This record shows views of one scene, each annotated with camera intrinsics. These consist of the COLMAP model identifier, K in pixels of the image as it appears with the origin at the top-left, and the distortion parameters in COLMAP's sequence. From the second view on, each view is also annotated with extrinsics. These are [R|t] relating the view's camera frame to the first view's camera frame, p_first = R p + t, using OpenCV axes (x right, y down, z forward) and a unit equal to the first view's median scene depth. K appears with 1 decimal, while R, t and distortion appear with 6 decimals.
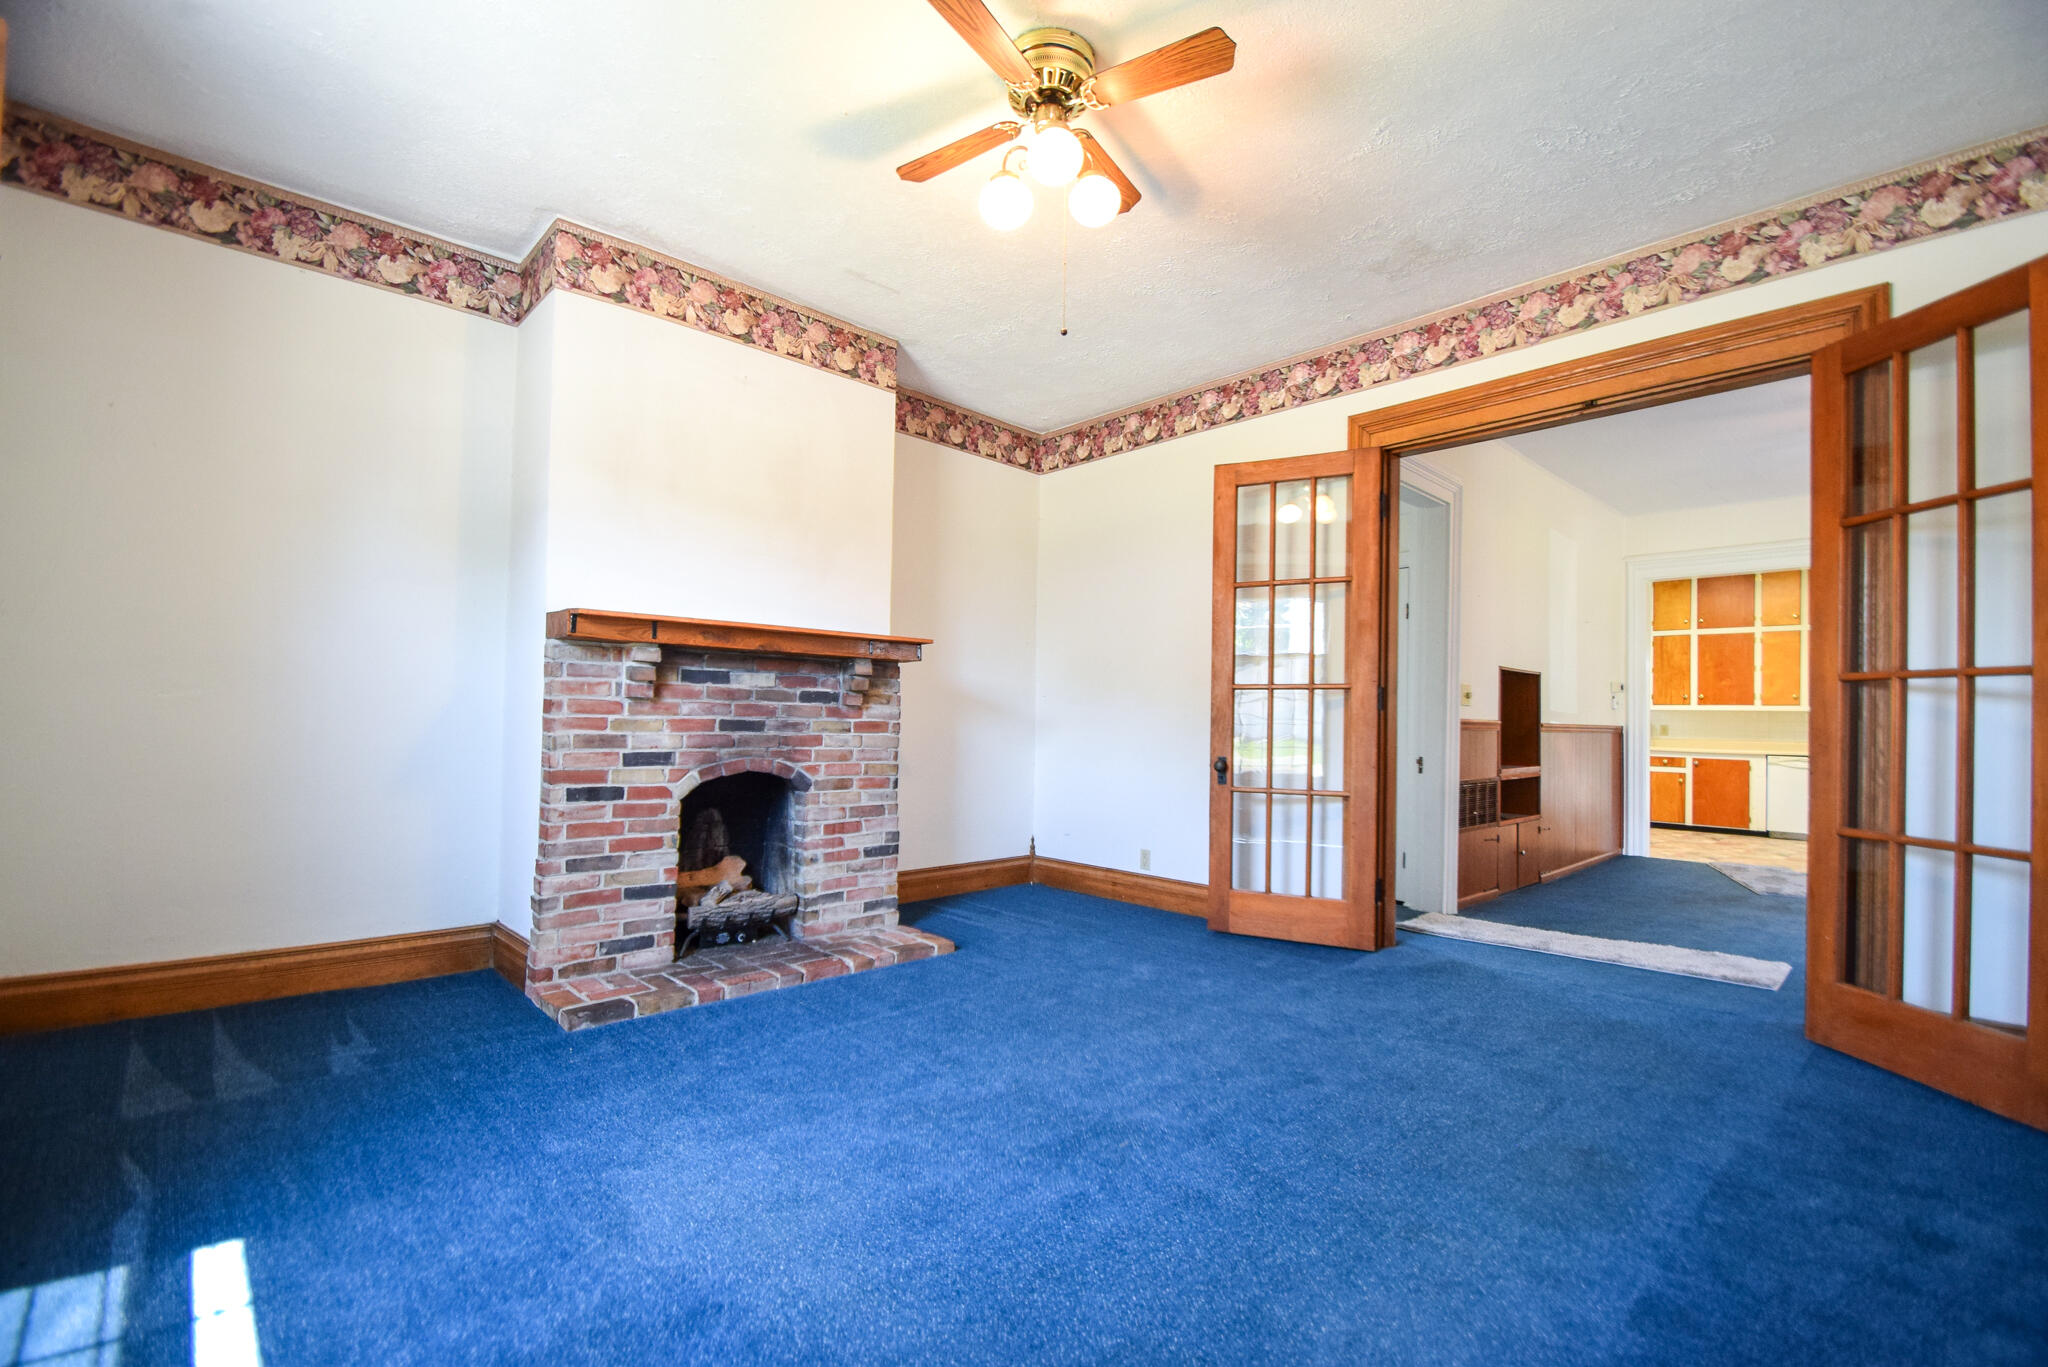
lens RADIAL K [[919.0, 0, 1020.4], [0, 919.0, 691.7], [0, 0, 1]] dist [-0.000325, -0.006803]
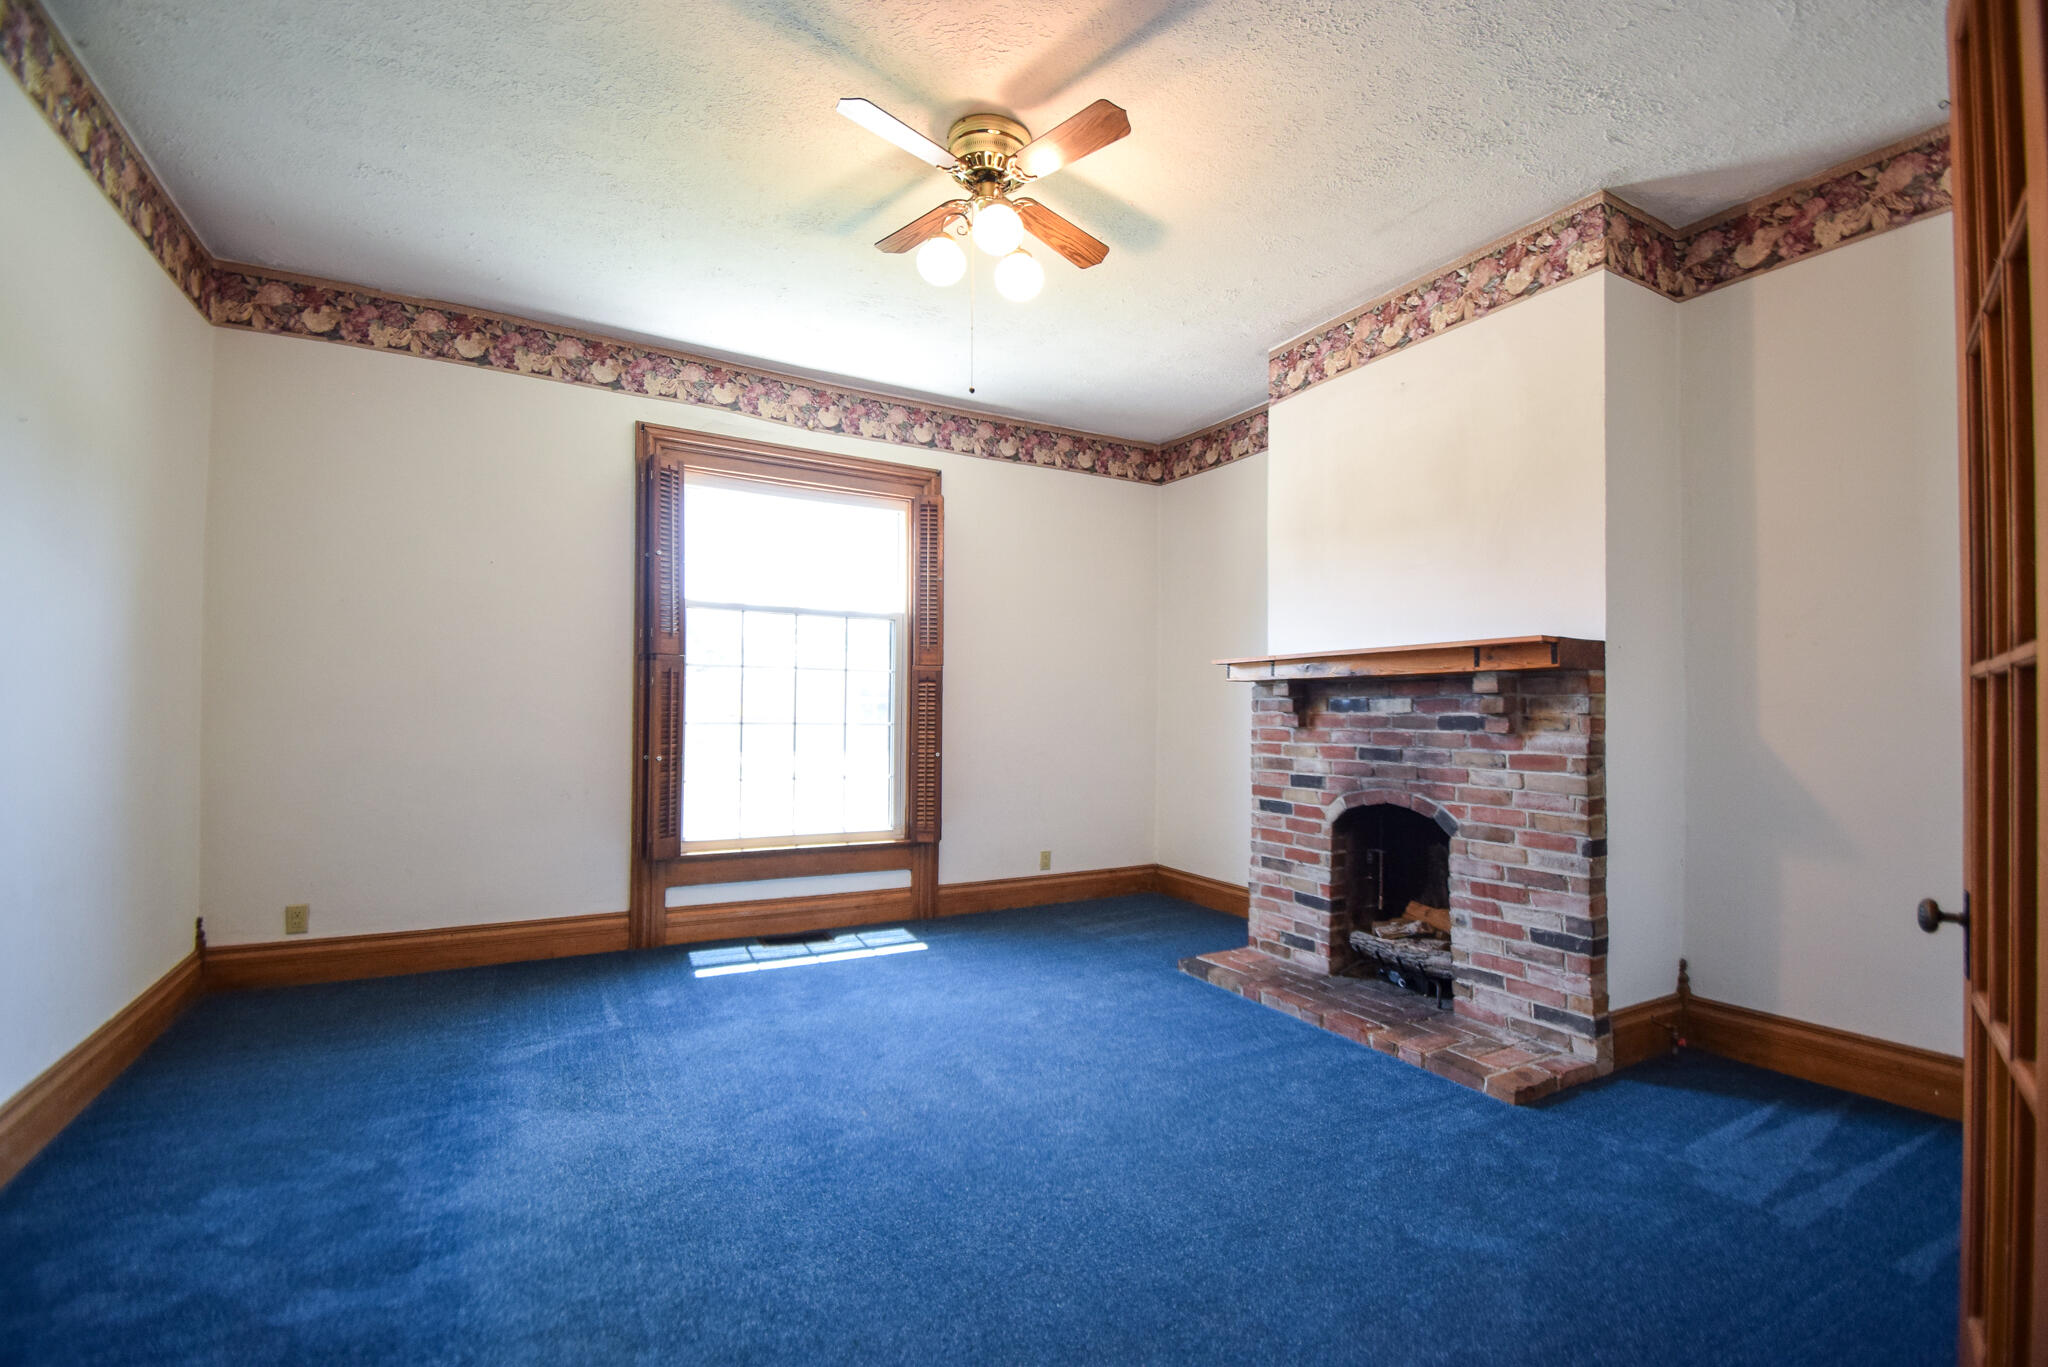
lens RADIAL K [[919.0, 0, 1023.0], [0, 919.0, 689.7], [0, 0, 1]] dist [-0.000325, -0.006803]
pose [[-0.271034, -0.047112, -0.961416, 0.706729], [0.016479, 0.998428, -0.053571, 0.014226], [0.962429, -0.030362, -0.269831, 0.885610]]
